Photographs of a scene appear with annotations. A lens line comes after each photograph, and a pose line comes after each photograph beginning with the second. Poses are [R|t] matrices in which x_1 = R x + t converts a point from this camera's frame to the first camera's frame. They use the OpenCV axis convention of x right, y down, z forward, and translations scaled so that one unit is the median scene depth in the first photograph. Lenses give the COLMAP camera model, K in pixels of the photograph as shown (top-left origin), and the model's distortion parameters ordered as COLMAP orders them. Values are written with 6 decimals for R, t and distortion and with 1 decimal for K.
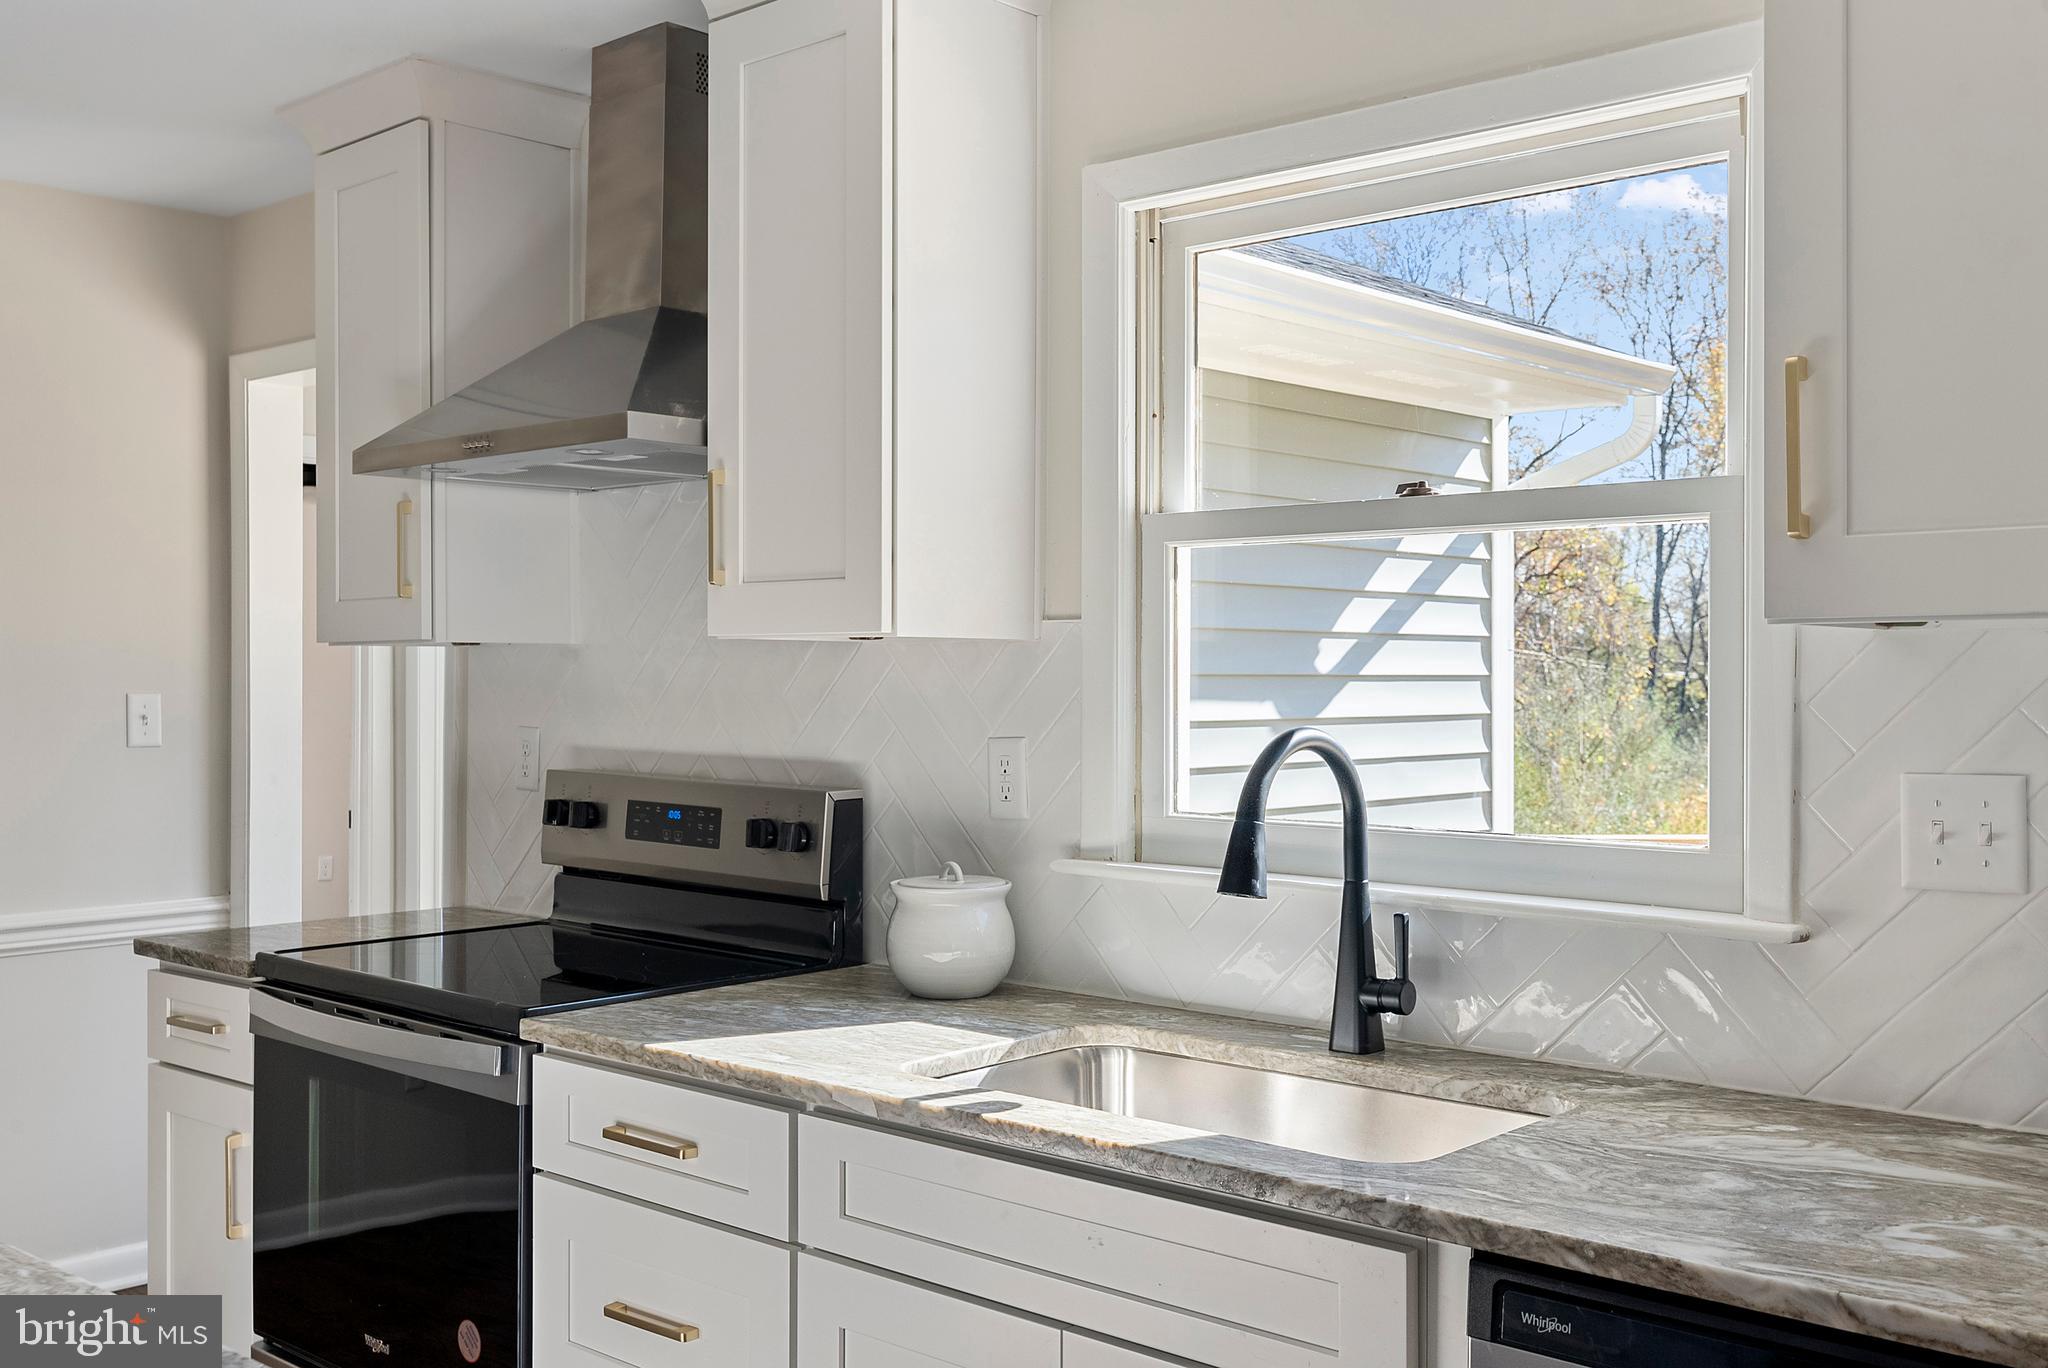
lens RADIAL K [[1984.2, 0, 1024.0], [0, 1984.2, 684.0], [0, 0, 1]] dist [0.007907, -0.000257]
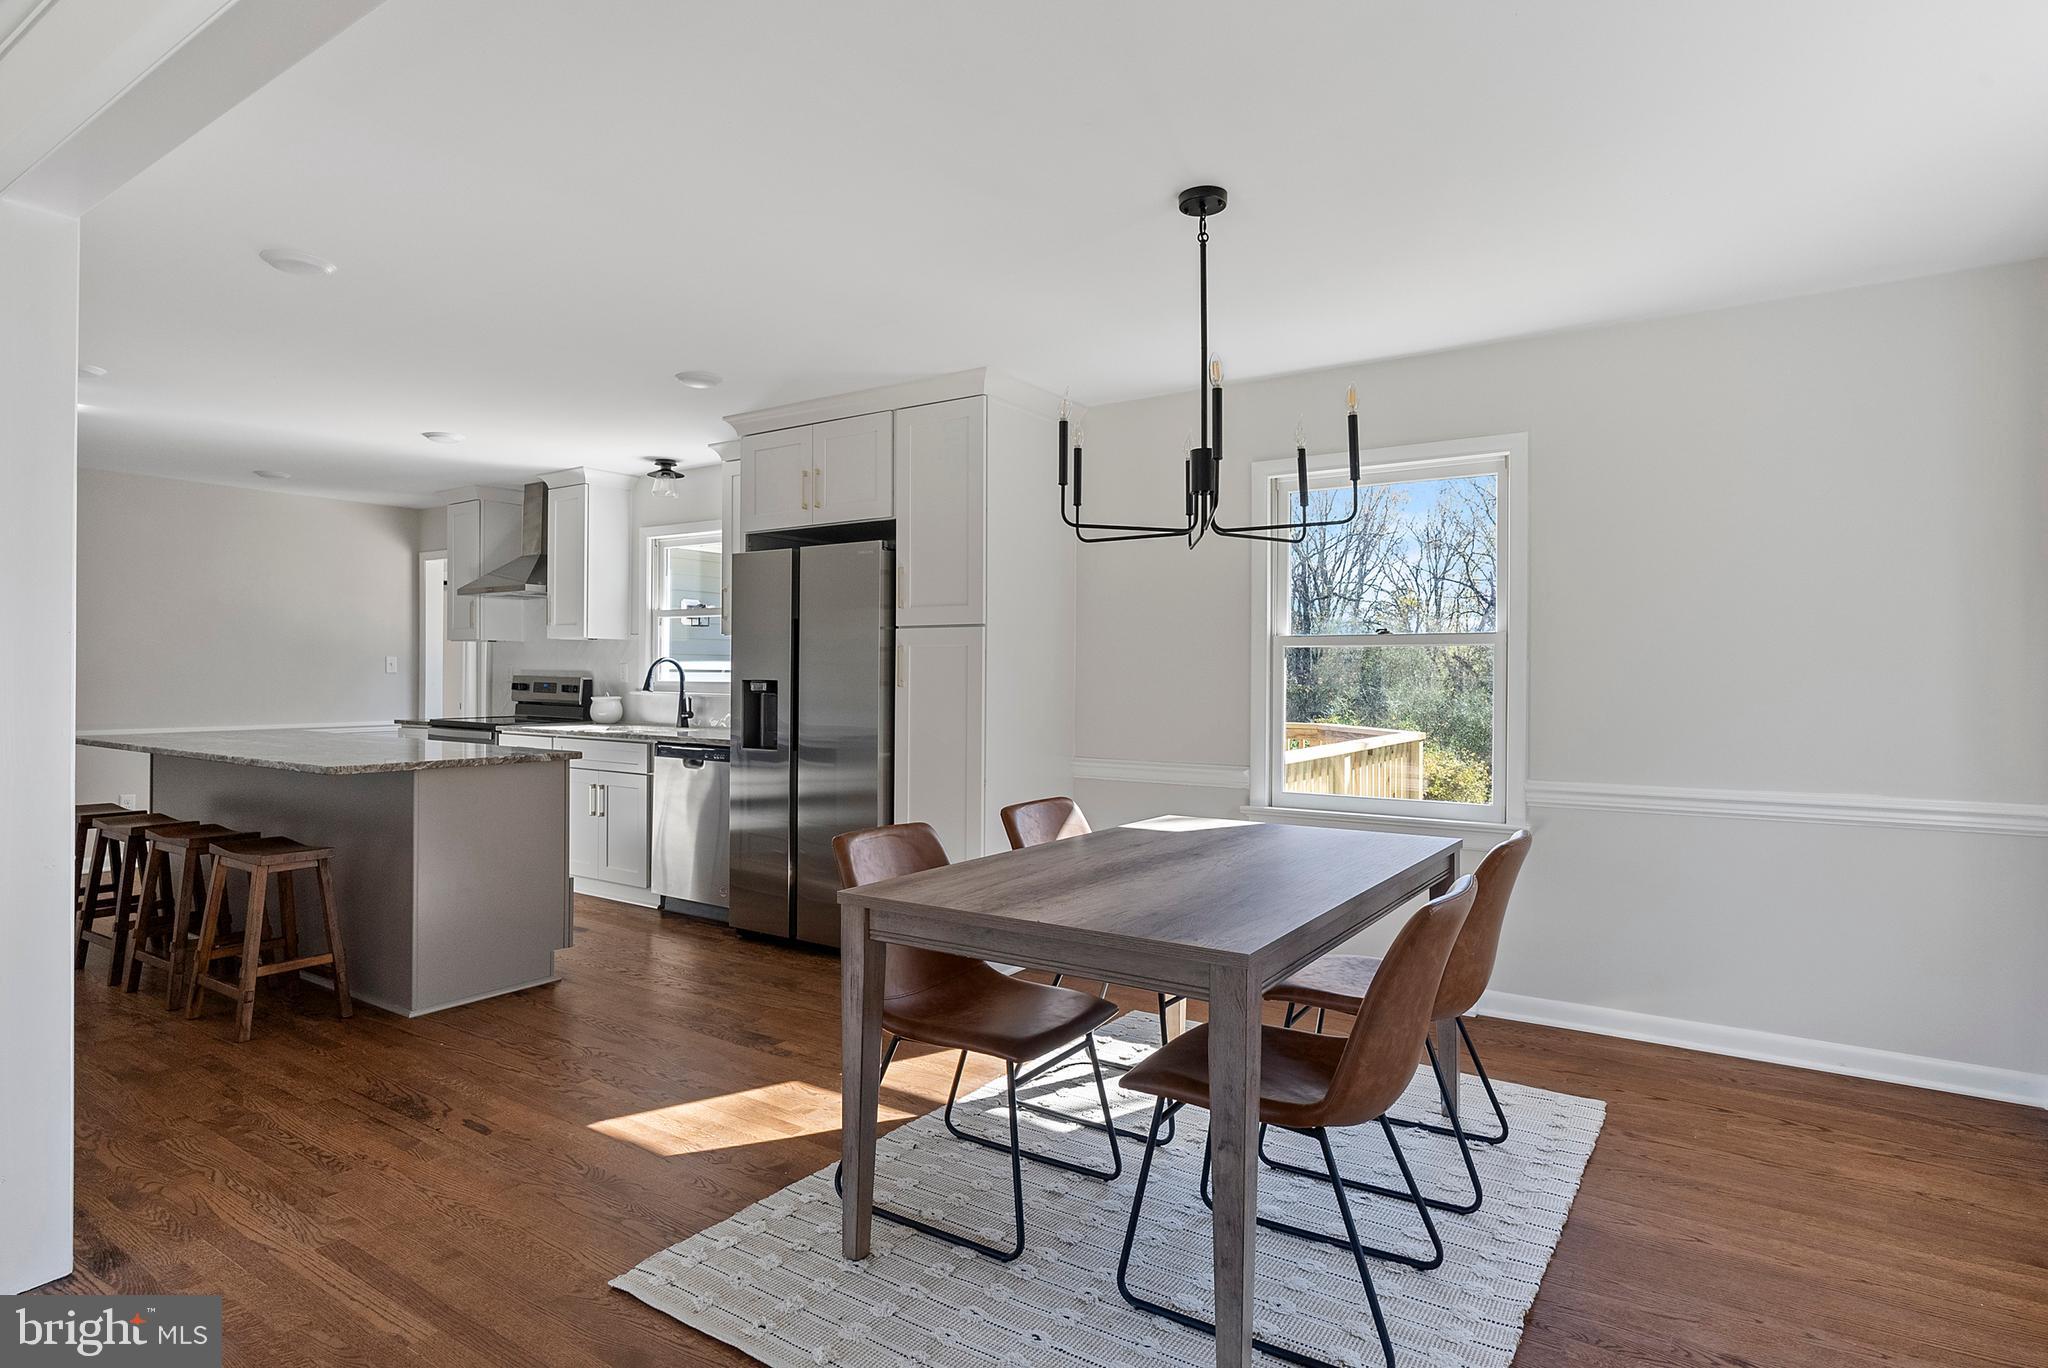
lens RADIAL K [[1084.7, 0, 1018.7], [0, 1084.7, 673.9], [0, 0, 1]] dist [0.002861, 0.001027]
pose [[0.990343, 0.004521, 0.138567, 0.488982], [-0.003861, 0.999980, -0.005028, 0.056720], [-0.138587, 0.004444, 0.990340, -1.342488]]
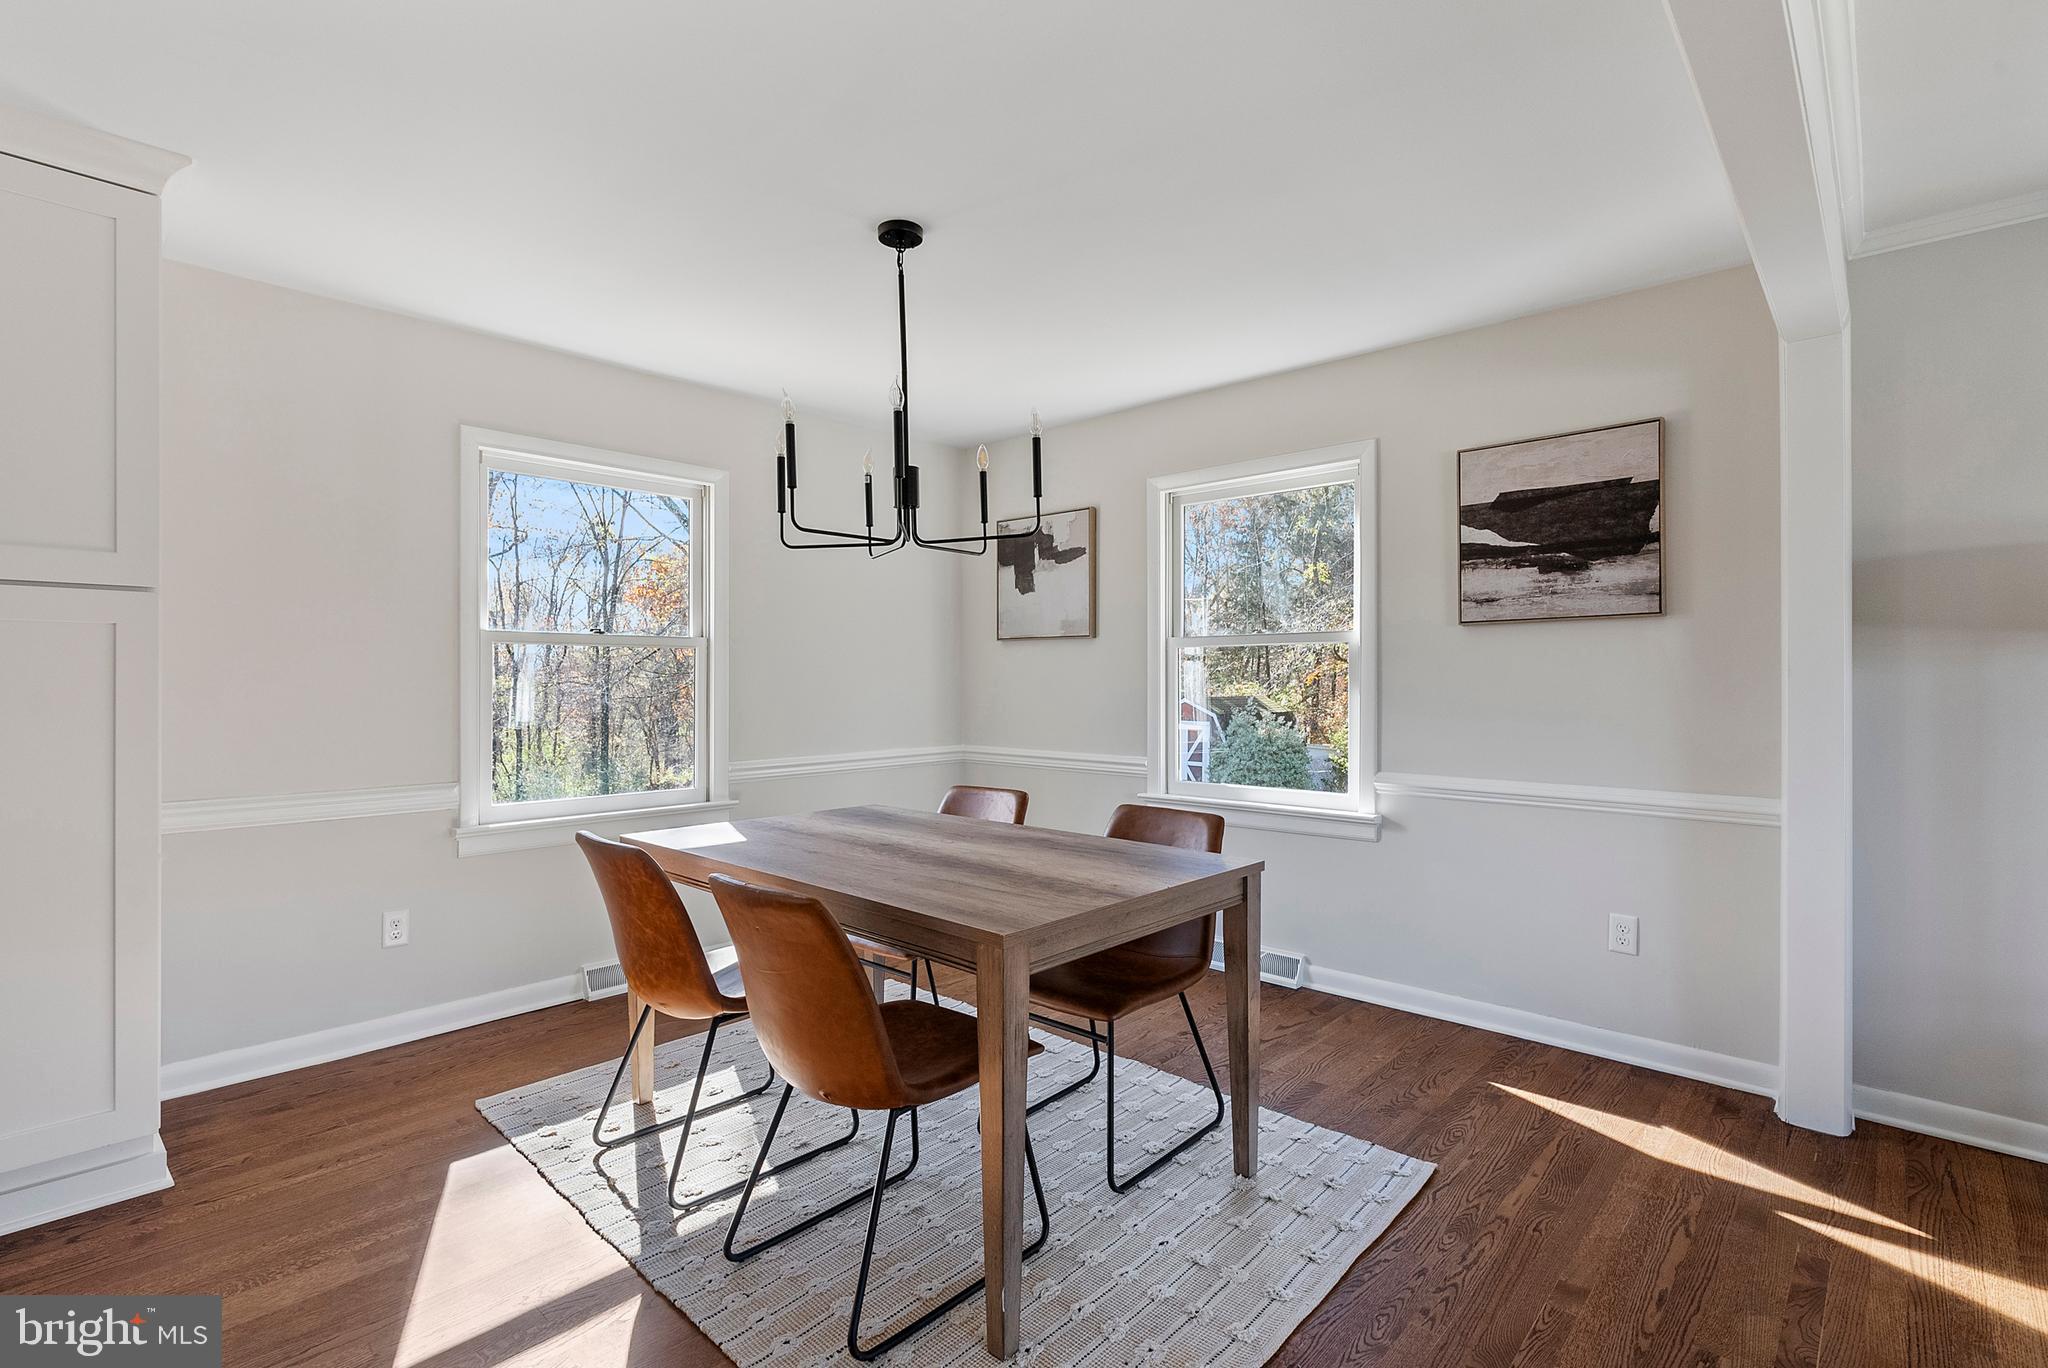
lens RADIAL K [[948.0, 0, 1024.0], [0, 948.0, 684.0], [0, 0, 1]] dist [-0.001623, 0.000119]
pose [[0.008771, -0.008563, 0.999925, -0.086903], [0.005842, 0.999947, 0.008512, 0.054327], [-0.999944, 0.005766, 0.008821, -0.589907]]
